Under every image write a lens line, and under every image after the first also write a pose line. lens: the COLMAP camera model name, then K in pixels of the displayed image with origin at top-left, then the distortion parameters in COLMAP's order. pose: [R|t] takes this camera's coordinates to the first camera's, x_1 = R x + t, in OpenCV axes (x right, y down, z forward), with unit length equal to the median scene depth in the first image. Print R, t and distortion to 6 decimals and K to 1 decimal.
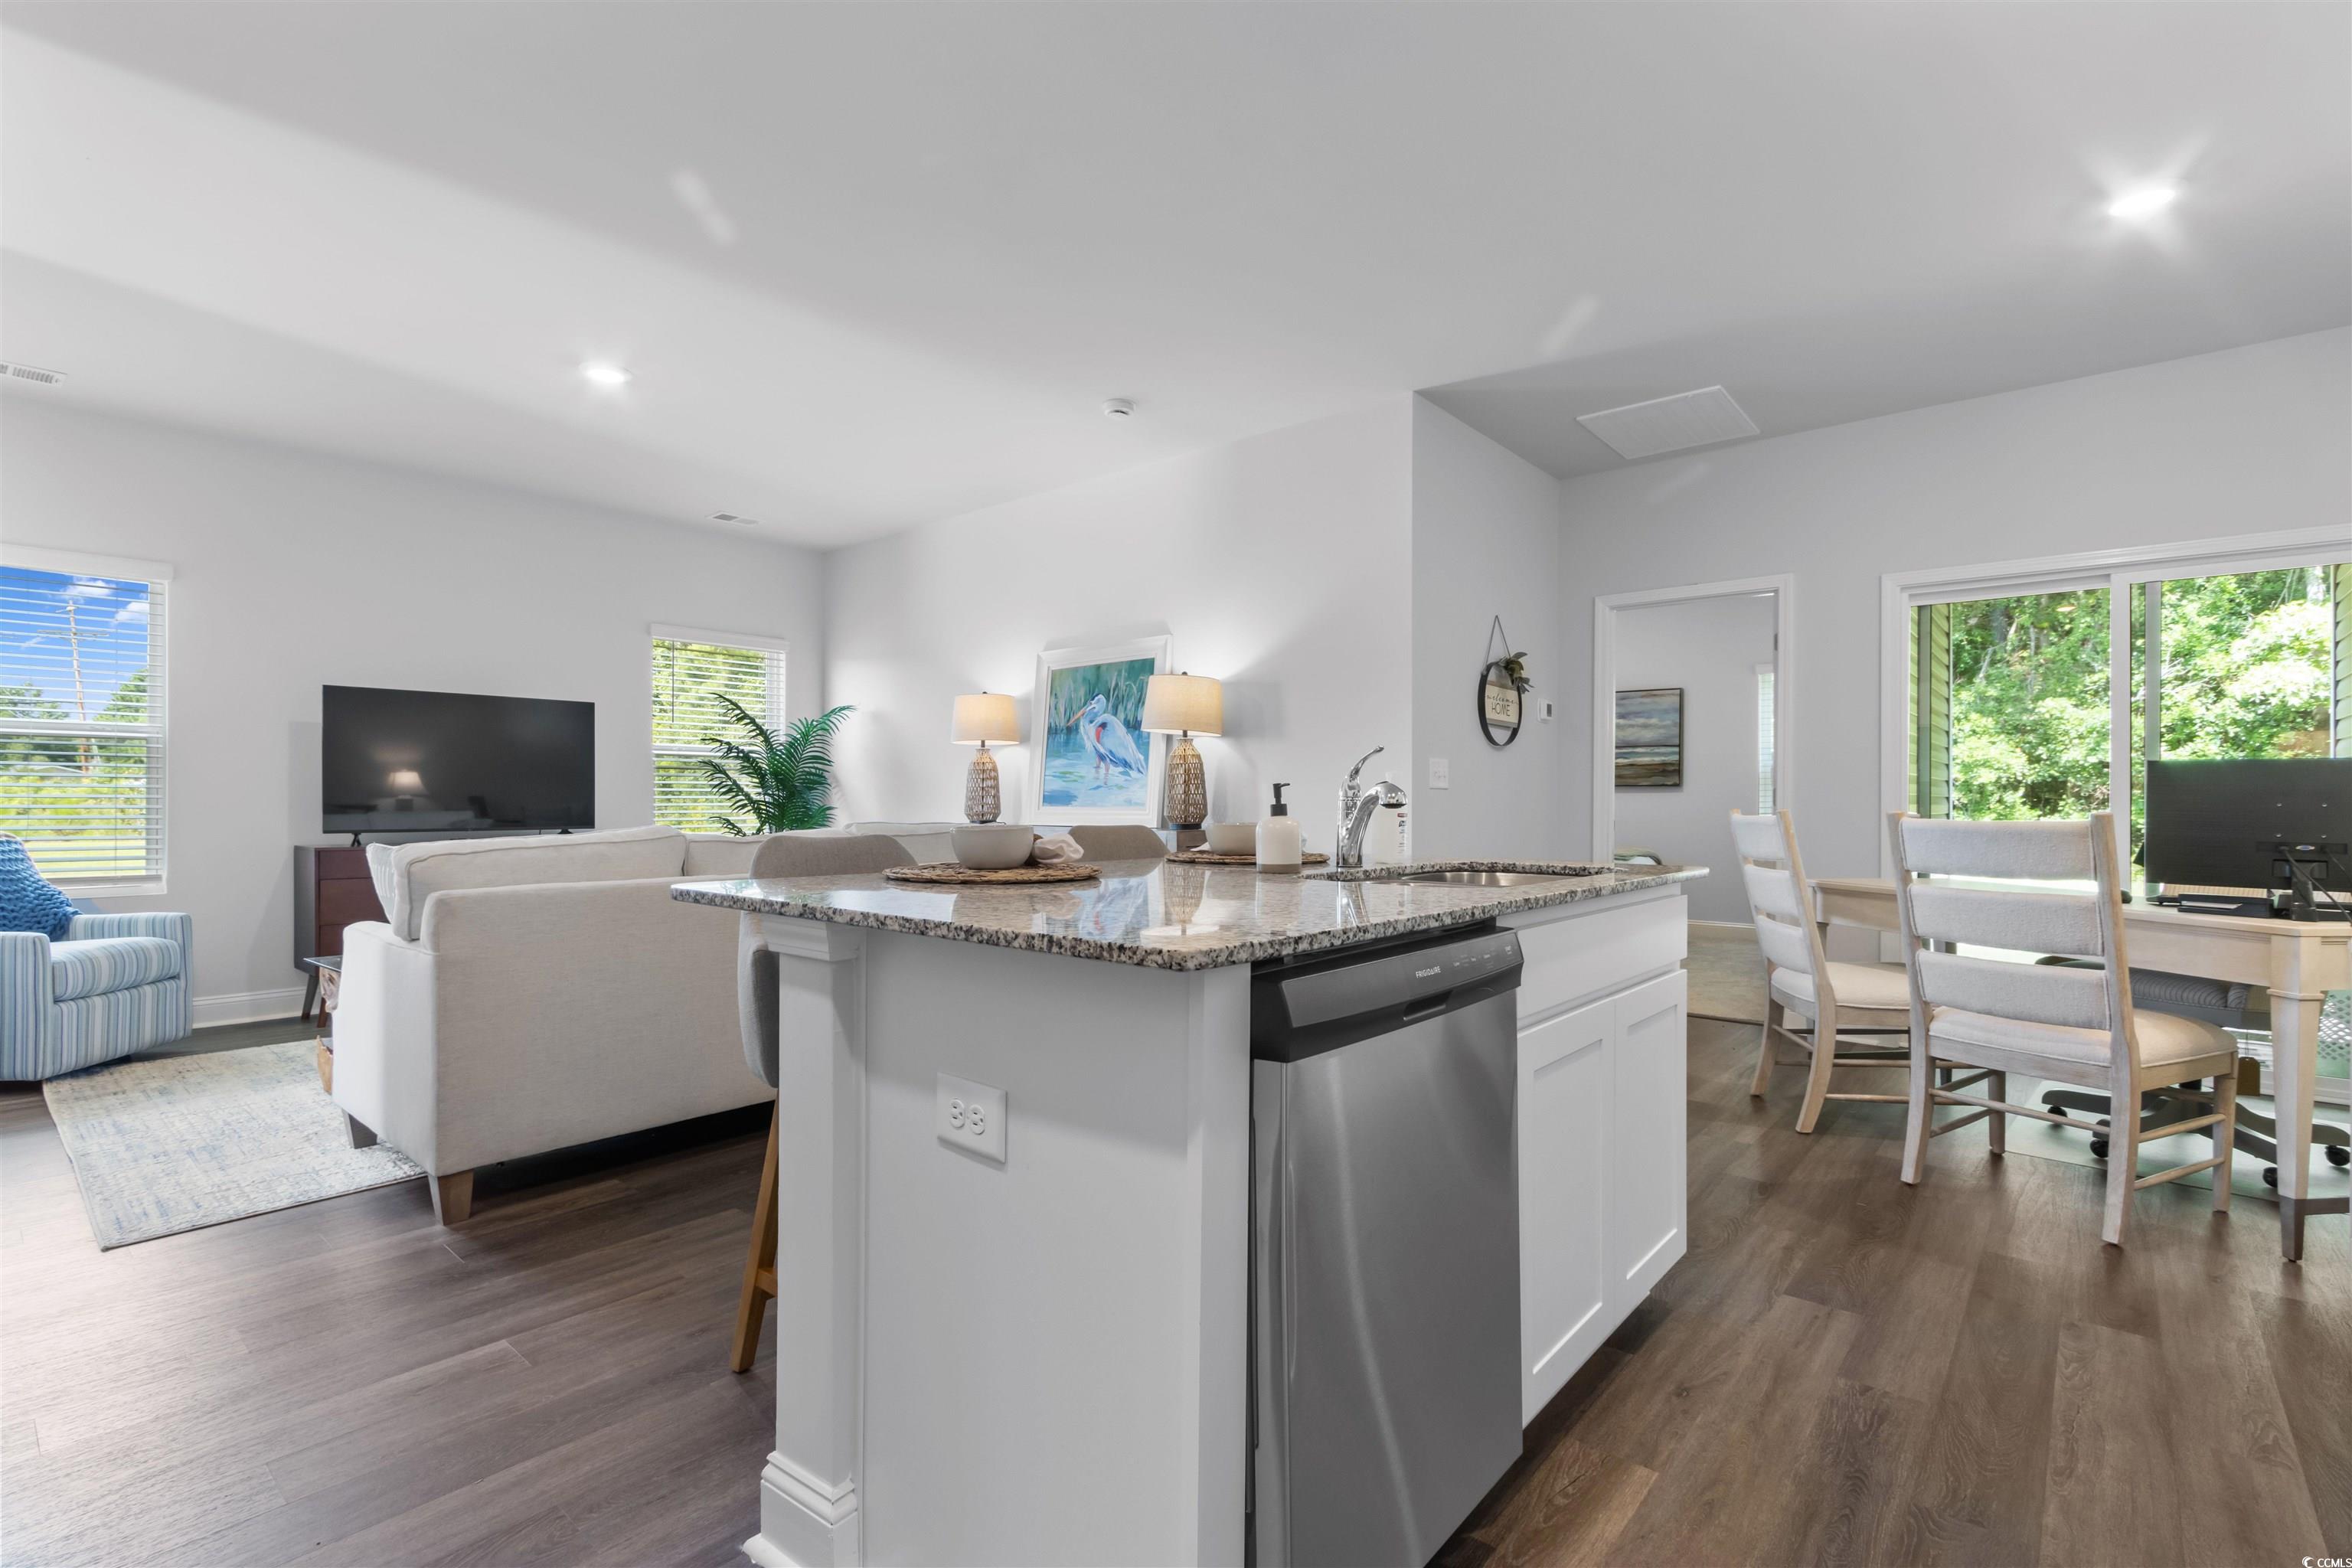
lens RADIAL K [[1082.3, 0, 1181.8], [0, 1082.3, 798.3], [0, 0, 1]] dist [0.004089, -0.002019]
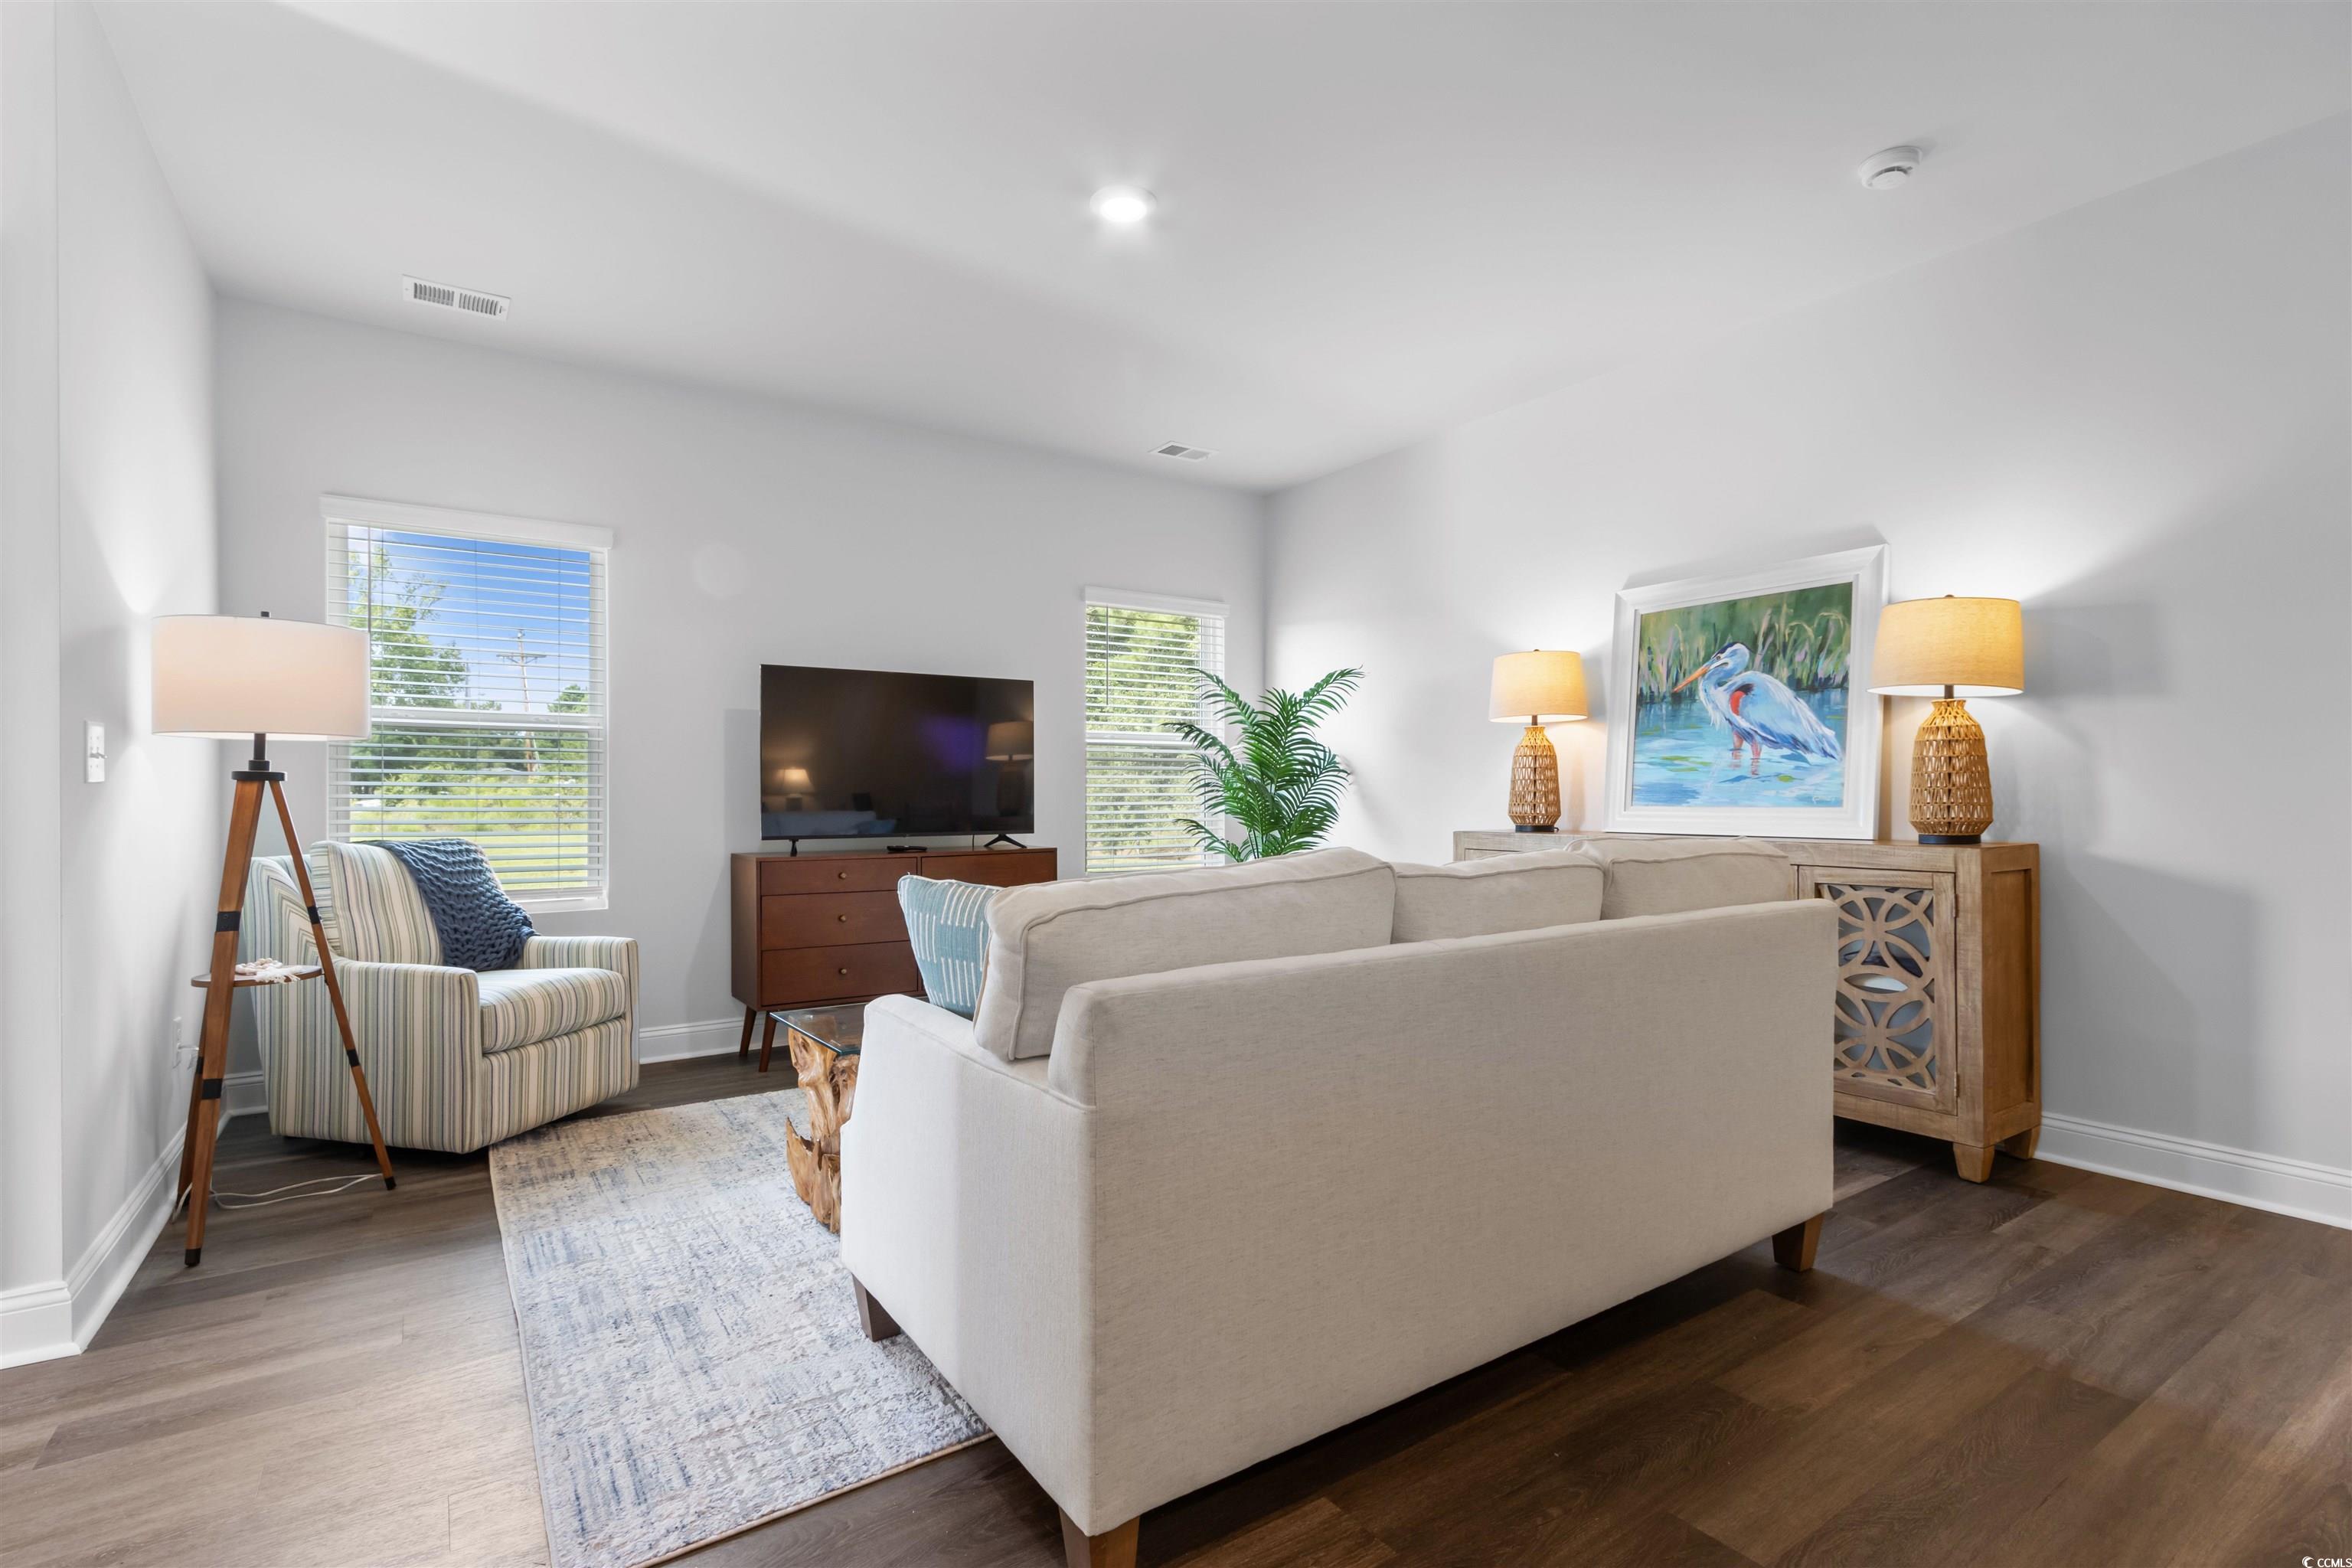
lens RADIAL K [[1082.3, 0, 1178.0], [0, 1082.3, 793.8], [0, 0, 1]] dist [0.004089, -0.002019]
pose [[0.968241, -0.004060, -0.249985, -0.261323], [0.004297, 0.999991, 0.000404, -0.002582], [0.249981, -0.001466, 0.968250, 0.258621]]
